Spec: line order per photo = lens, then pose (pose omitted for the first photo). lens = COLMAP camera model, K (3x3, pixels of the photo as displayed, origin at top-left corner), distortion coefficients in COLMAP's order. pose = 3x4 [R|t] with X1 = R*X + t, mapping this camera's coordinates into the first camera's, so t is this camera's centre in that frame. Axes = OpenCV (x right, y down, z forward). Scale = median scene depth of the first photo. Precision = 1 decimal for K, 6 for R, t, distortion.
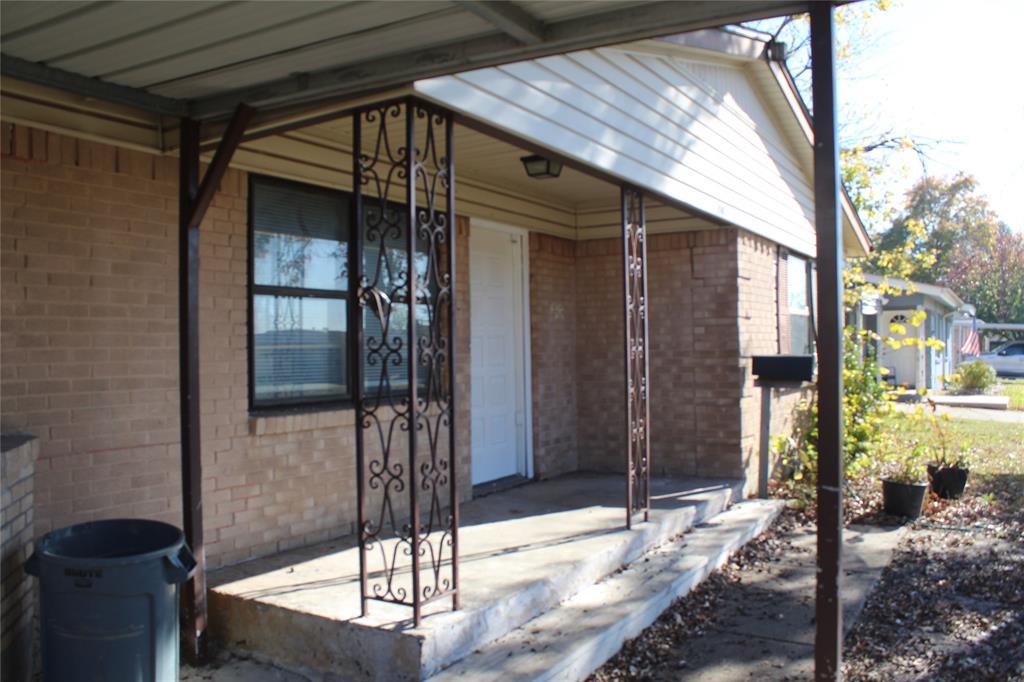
lens RADIAL K [[877.1, 0, 512.0], [0, 877.1, 341.0], [0, 0, 1]] dist [-0.095970, 0.004701]
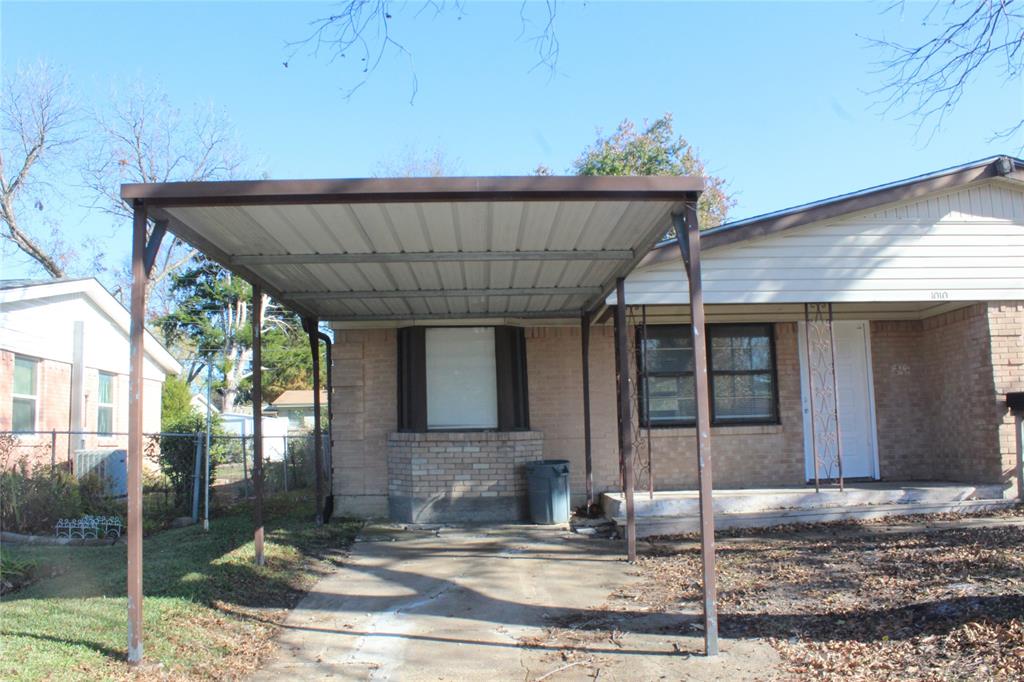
lens RADIAL K [[877.1, 0, 512.0], [0, 877.1, 341.0], [0, 0, 1]] dist [-0.095970, 0.004701]
pose [[0.534216, -0.095130, -0.839979, 0.986580], [0.023883, 0.994950, -0.097491, 0.047278], [0.845011, 0.032020, 0.533790, -0.361496]]
